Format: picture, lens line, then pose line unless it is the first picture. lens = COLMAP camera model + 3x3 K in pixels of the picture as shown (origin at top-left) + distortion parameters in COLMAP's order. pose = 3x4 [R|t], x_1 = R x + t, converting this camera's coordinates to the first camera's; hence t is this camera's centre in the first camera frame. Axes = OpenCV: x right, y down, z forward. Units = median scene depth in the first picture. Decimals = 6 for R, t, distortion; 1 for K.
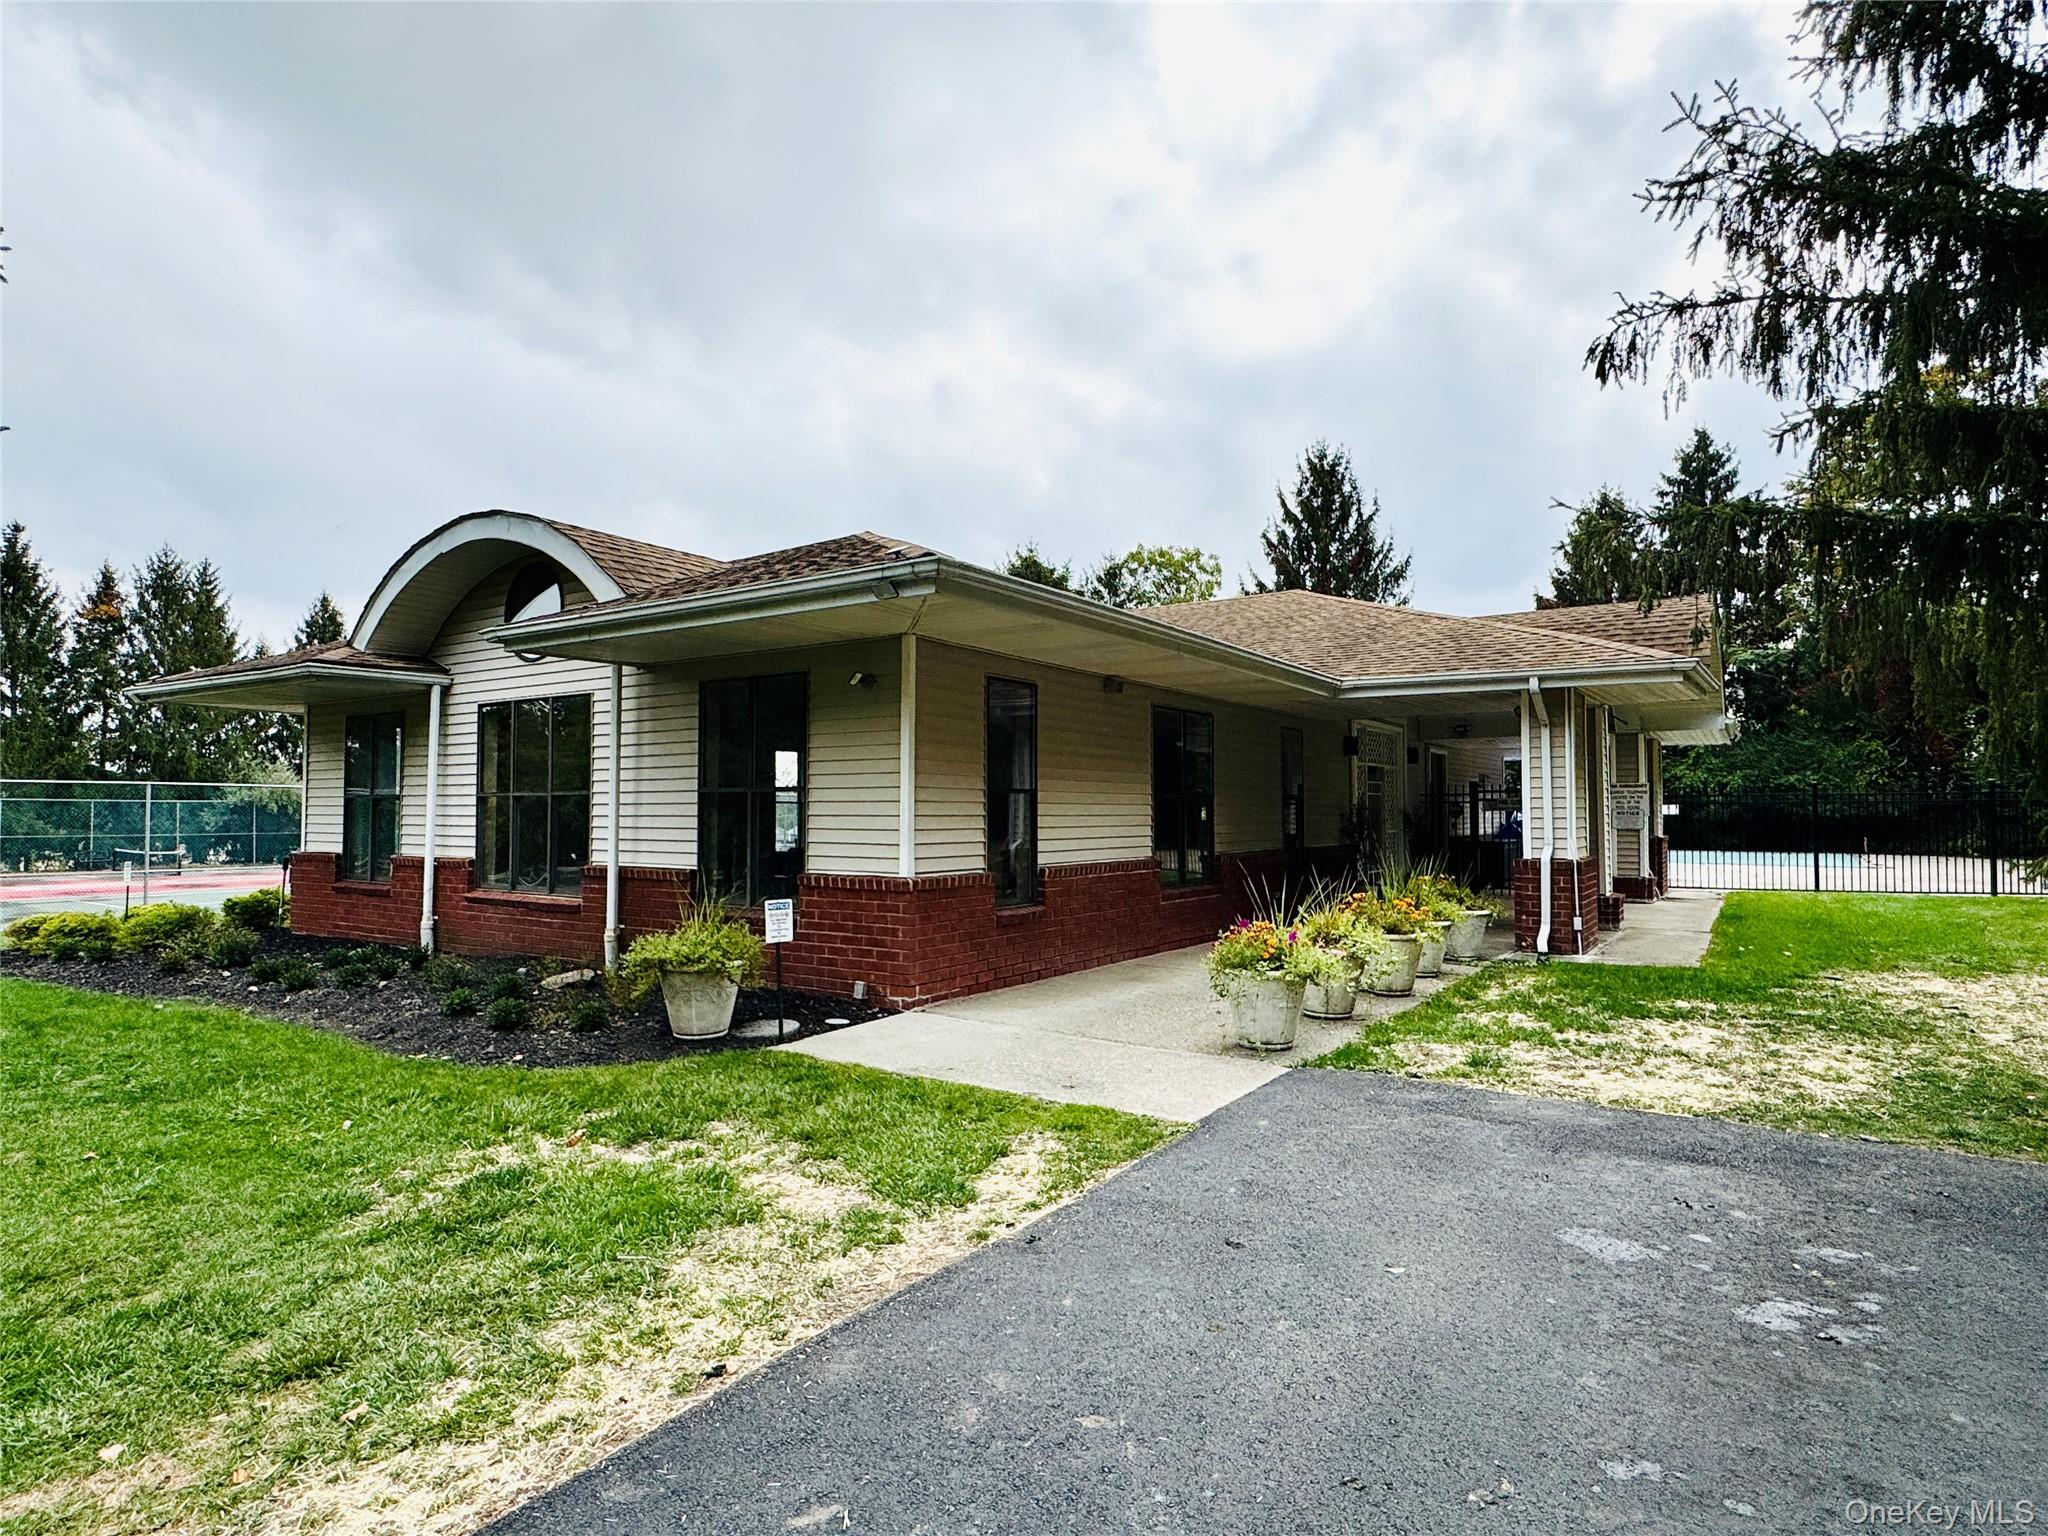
lens RADIAL K [[1160.8, 0, 1022.7], [0, 1160.8, 765.0], [0, 0, 1]] dist [-0.022607, 0.000309]
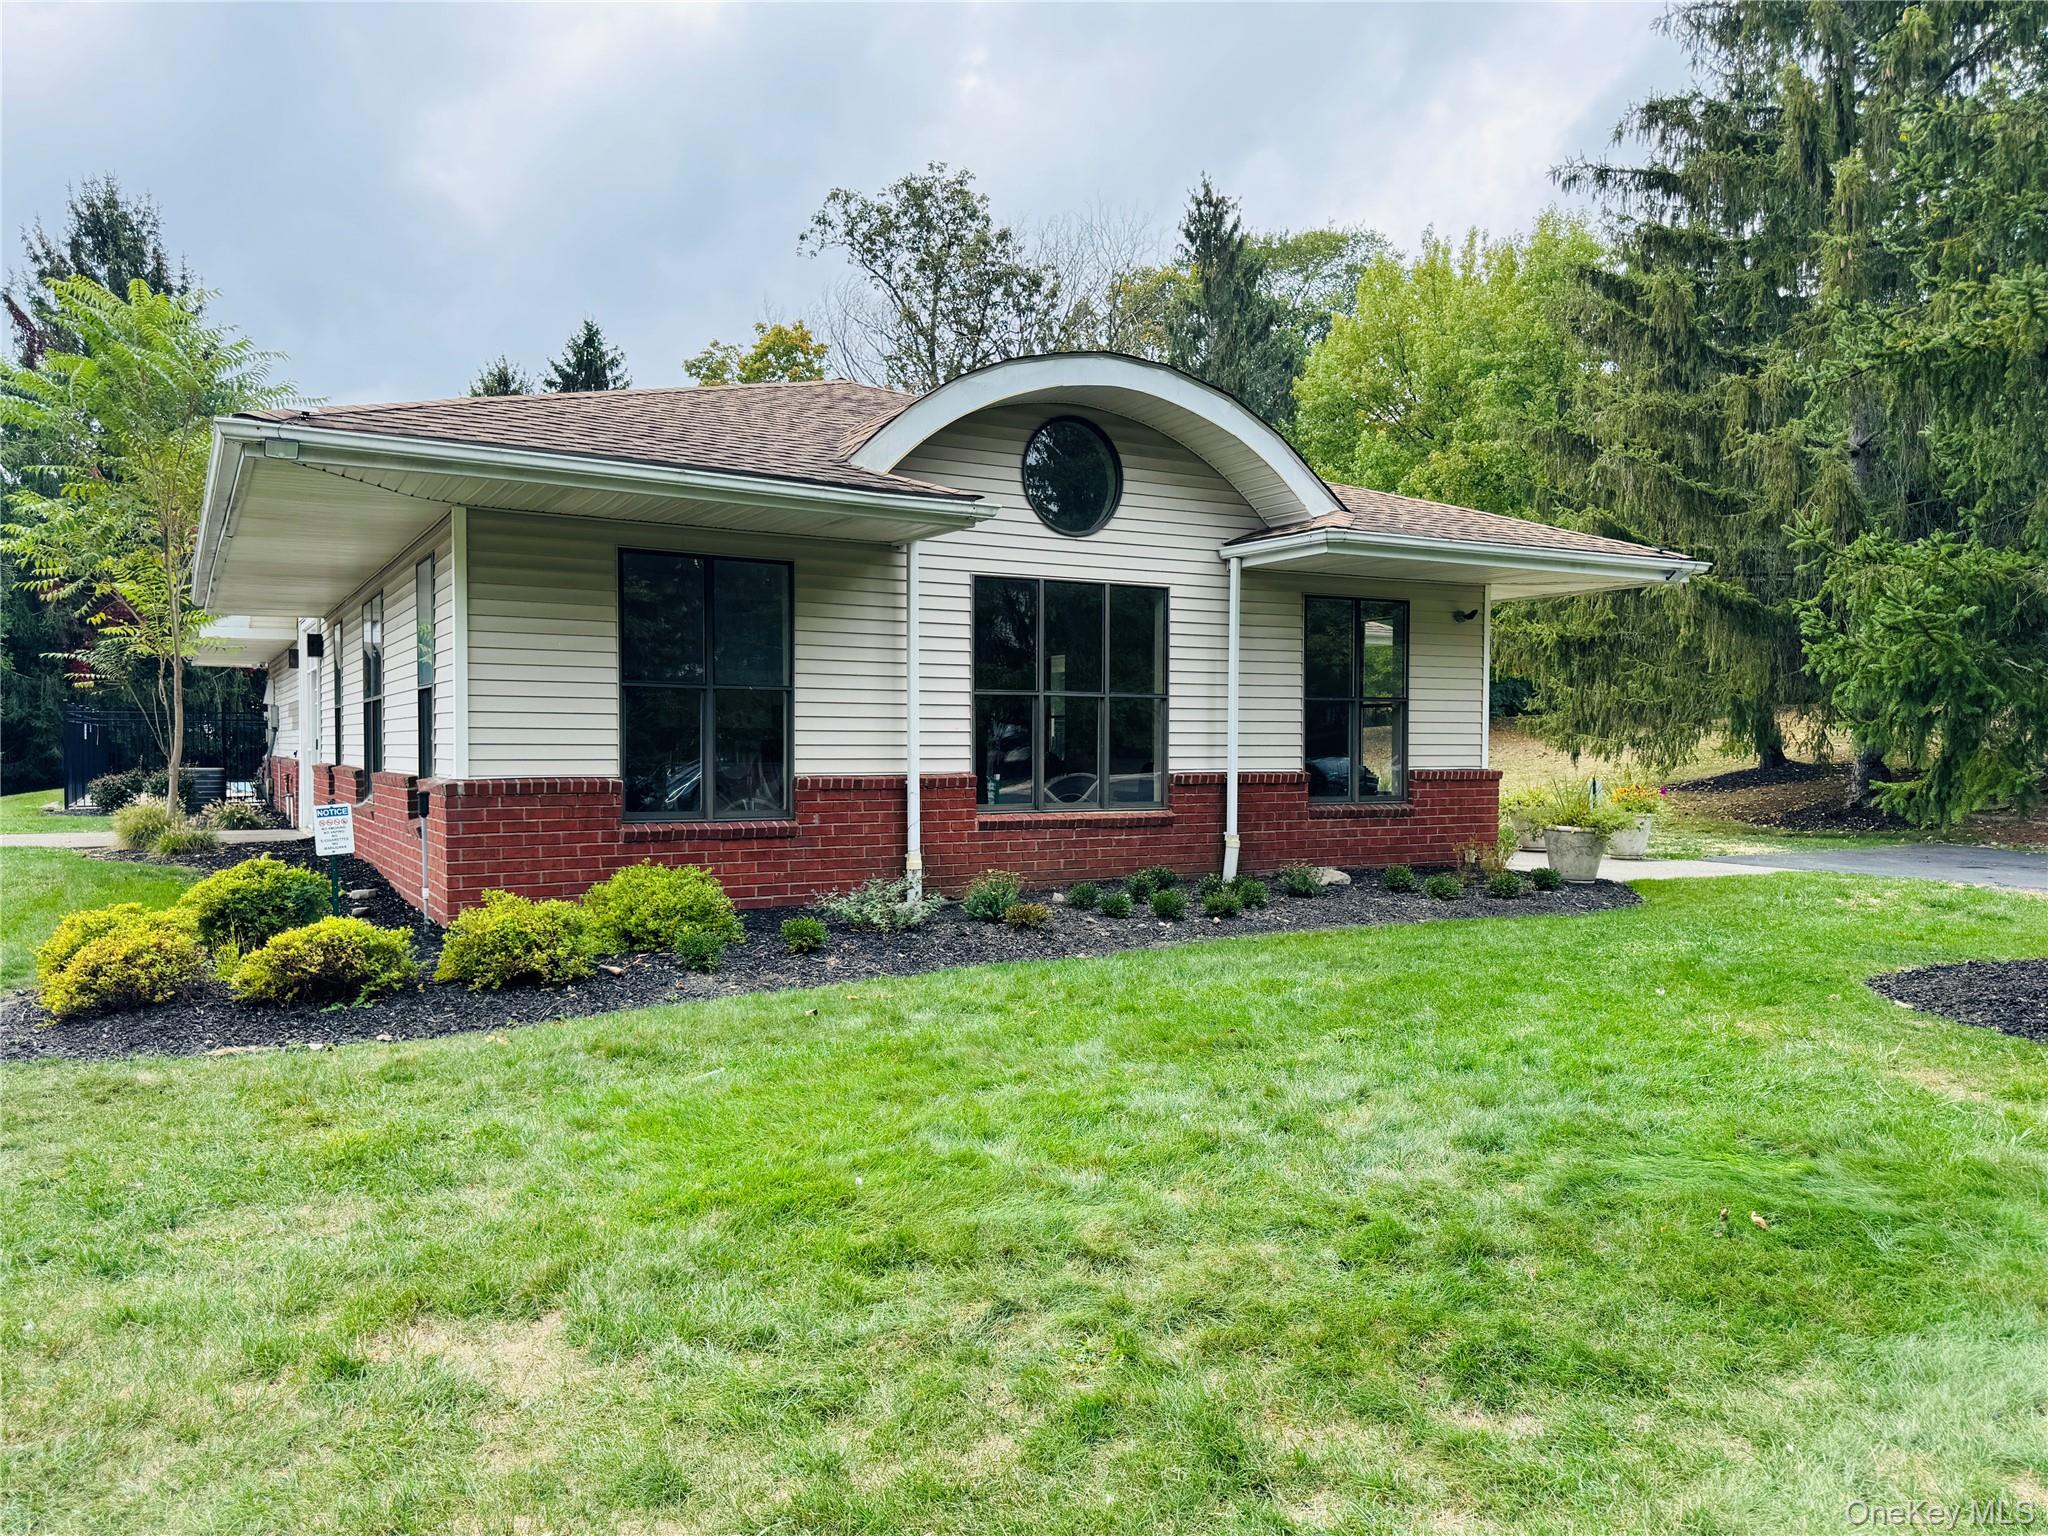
lens RADIAL K [[1468.0, 0, 1021.9], [0, 1468.0, 766.5], [0, 0, 1]] dist [0.056716, -0.025163]
pose [[0.445575, -0.016480, 0.895093, -1.353193], [-0.039556, 0.998492, 0.038074, 0.037012], [-0.894370, -0.052371, 0.444251, 0.530286]]
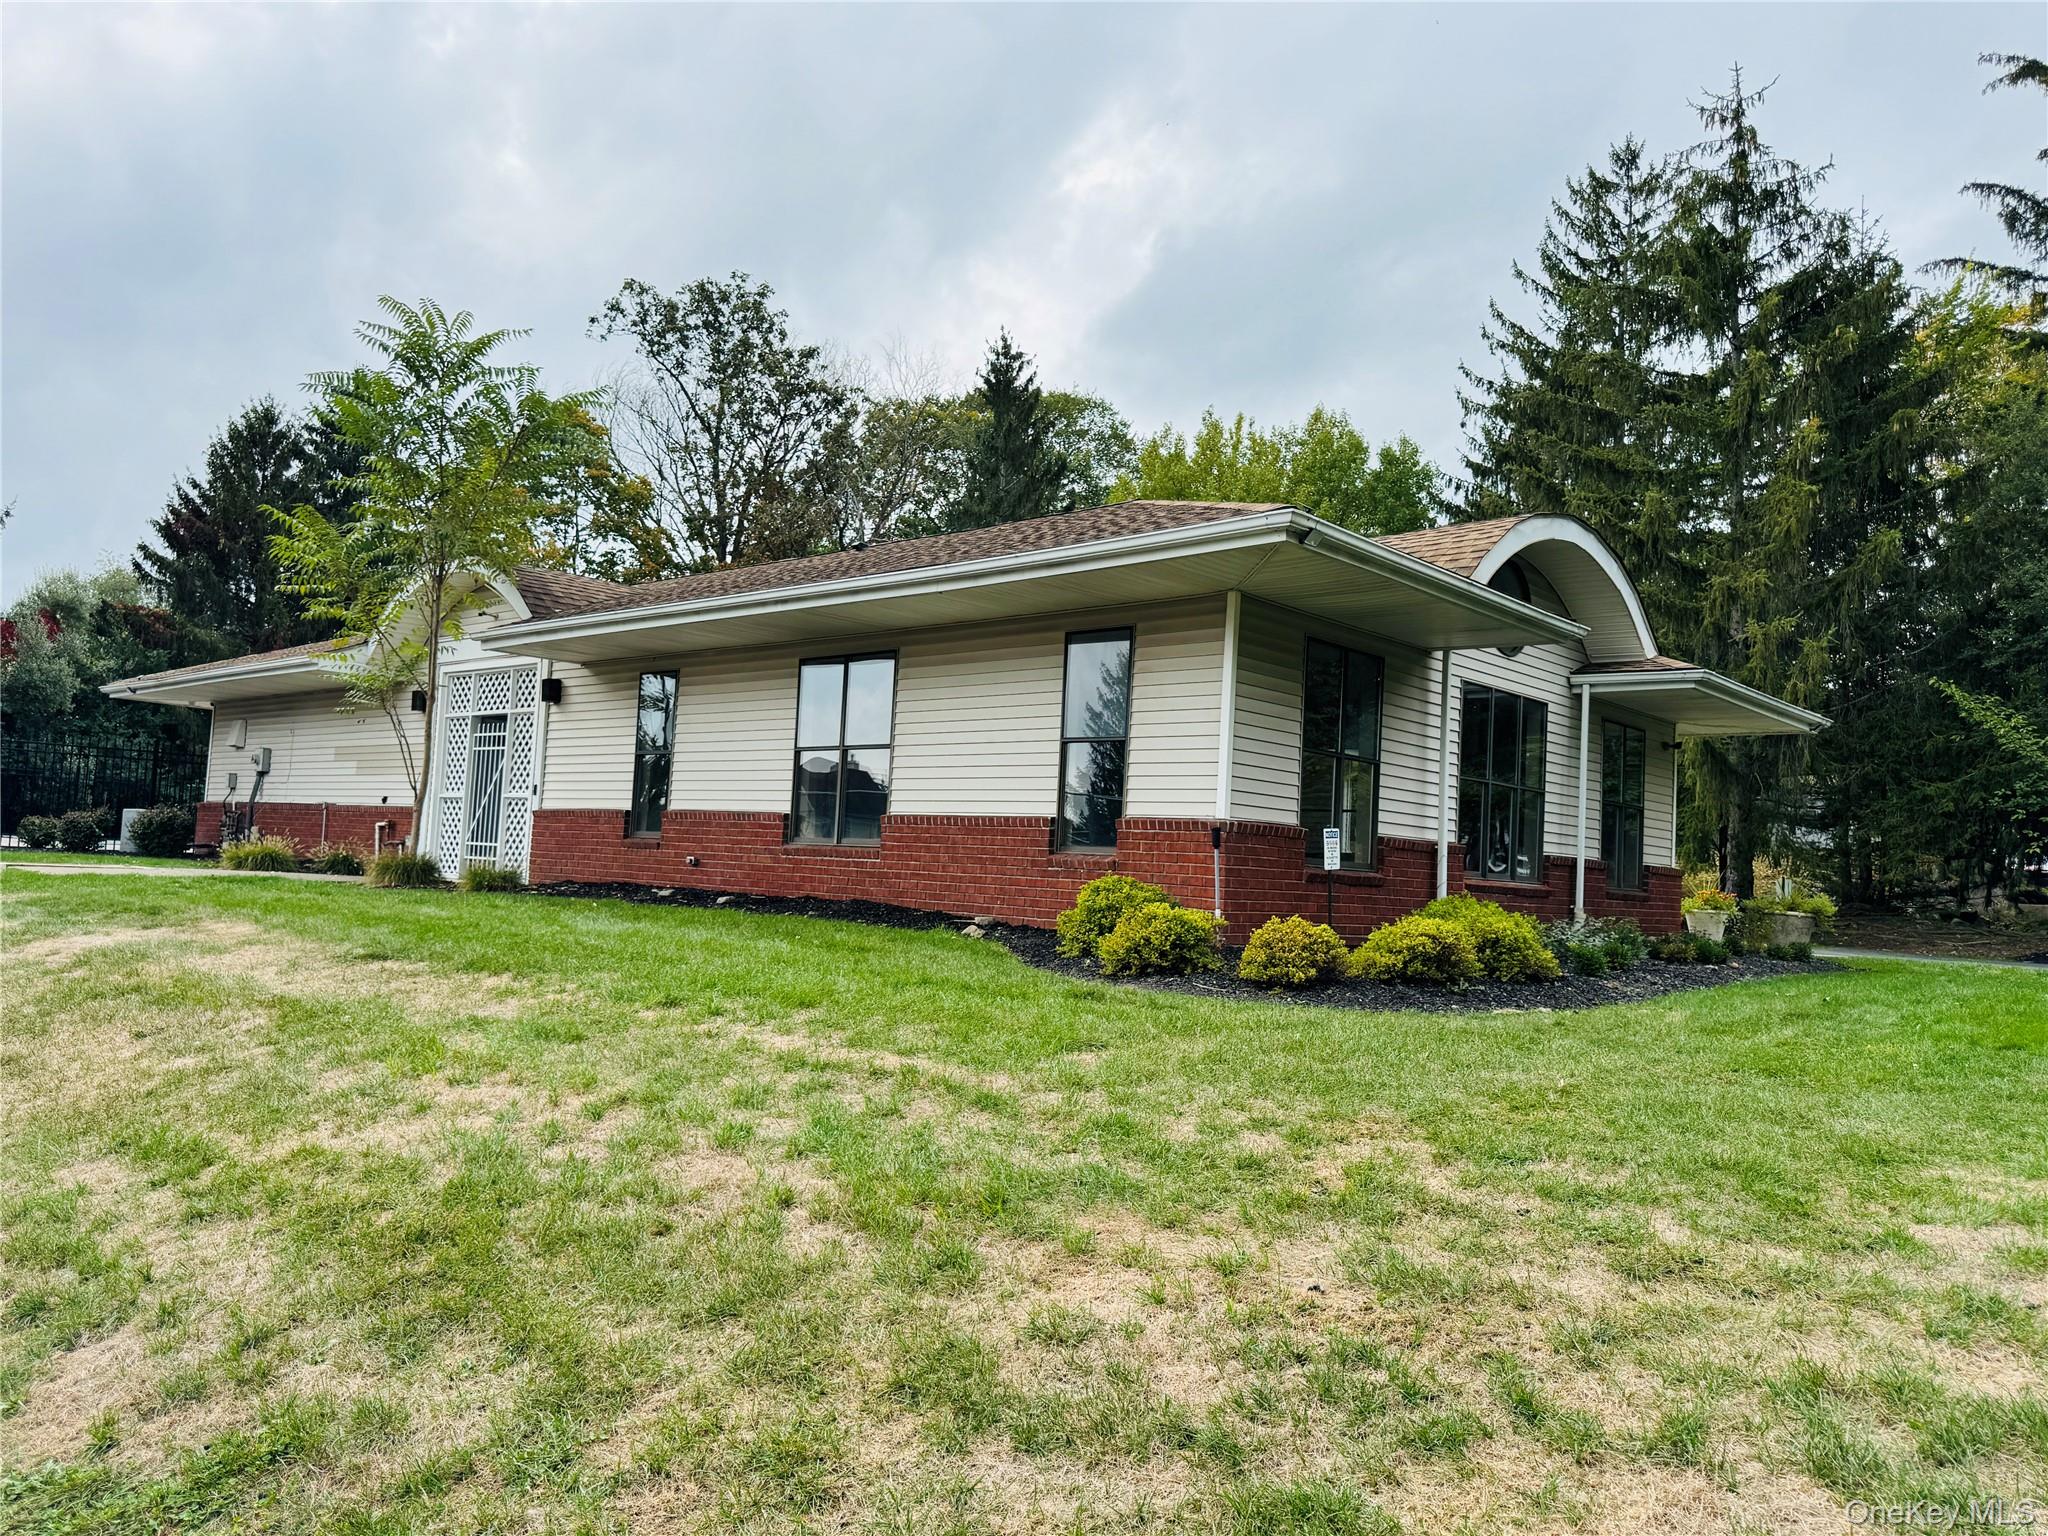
lens RADIAL K [[1468.0, 0, 1015.5], [0, 1468.0, 788.5], [0, 0, 1]] dist [0.056716, -0.025163]
pose [[0.149906, 0.063183, 0.986679, -1.726611], [-0.094525, 0.994301, -0.049310, 0.130084], [-0.984171, -0.085874, 0.155024, 1.178415]]
